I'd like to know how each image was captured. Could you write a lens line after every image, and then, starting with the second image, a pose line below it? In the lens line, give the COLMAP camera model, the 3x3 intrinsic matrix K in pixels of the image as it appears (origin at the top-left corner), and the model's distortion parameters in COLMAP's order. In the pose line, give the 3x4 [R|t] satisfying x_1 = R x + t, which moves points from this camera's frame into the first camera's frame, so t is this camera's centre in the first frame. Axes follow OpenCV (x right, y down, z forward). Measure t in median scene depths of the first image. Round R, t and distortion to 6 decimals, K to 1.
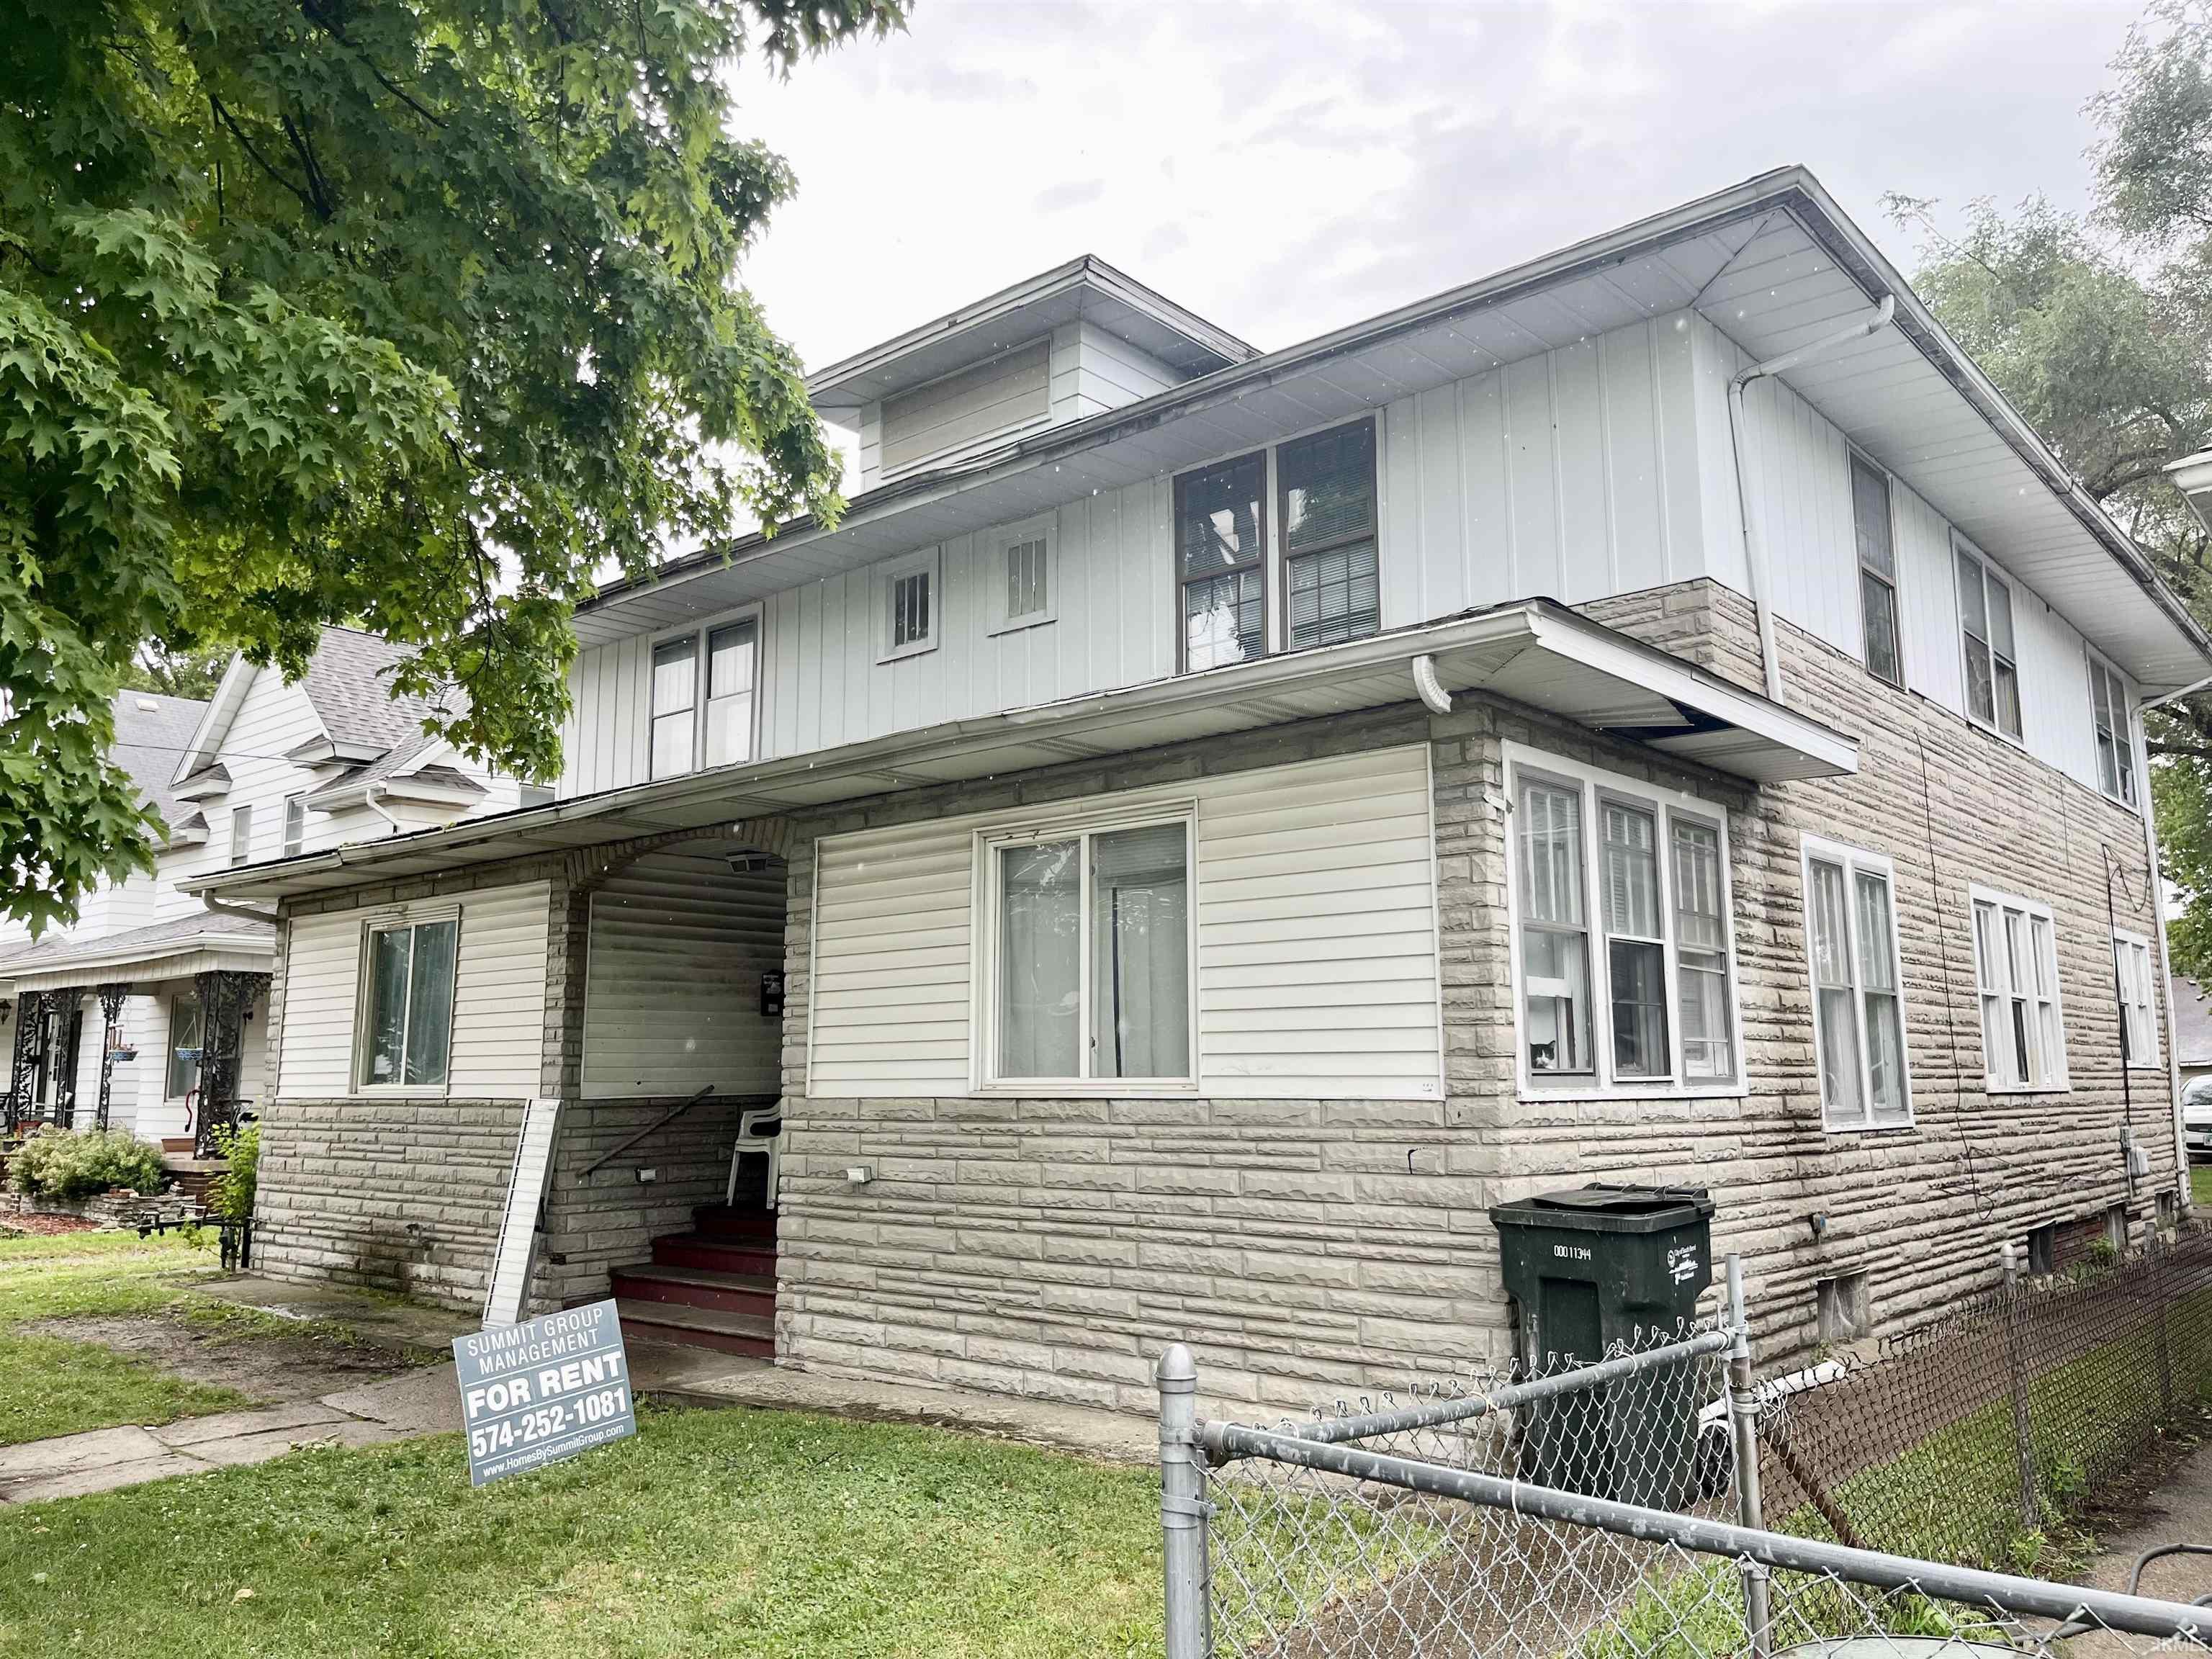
lens RADIAL K [[1667.4, 0, 1102.5], [0, 1667.4, 817.9], [0, 0, 1]] dist [0.051104, -0.023690]
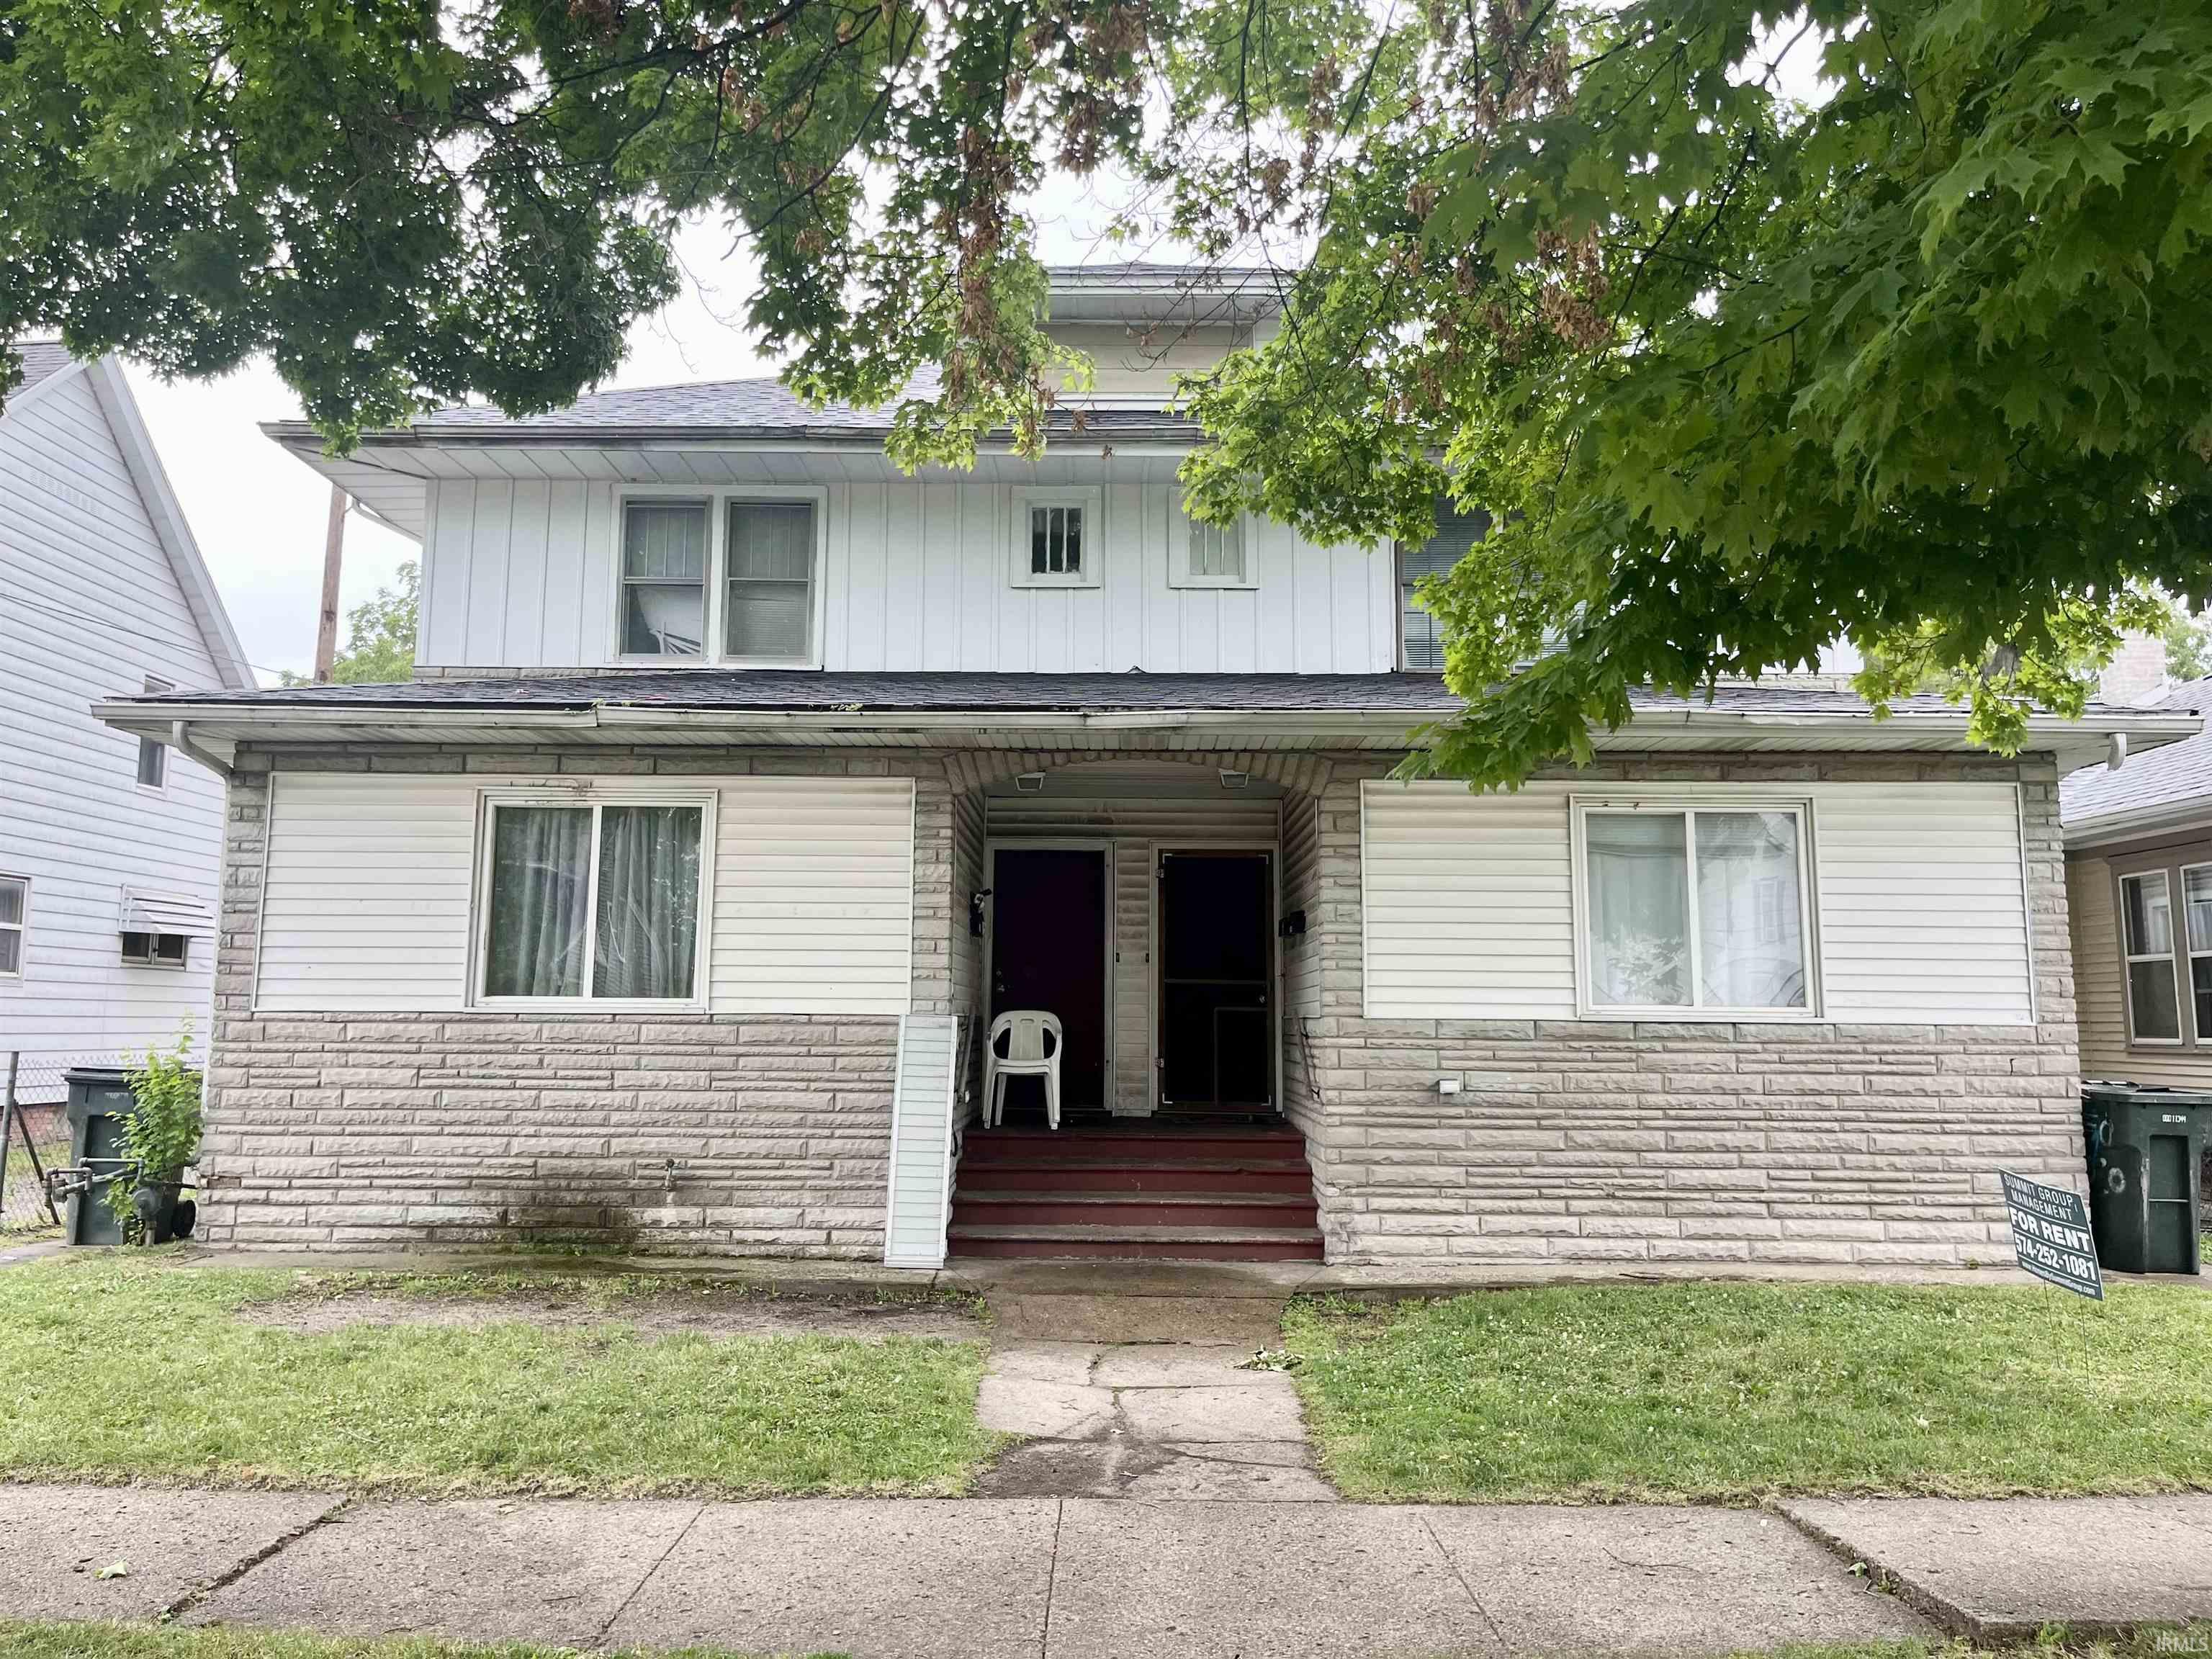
lens RADIAL K [[1662.4, 0, 1104.1], [0, 1662.4, 817.3], [0, 0, 1]] dist [0.039018, -0.013830]
pose [[0.758324, 0.093616, 0.645121, -1.163331], [-0.113039, 0.993526, -0.011301, 0.078564], [-0.642002, -0.064354, 0.763997, 0.331185]]
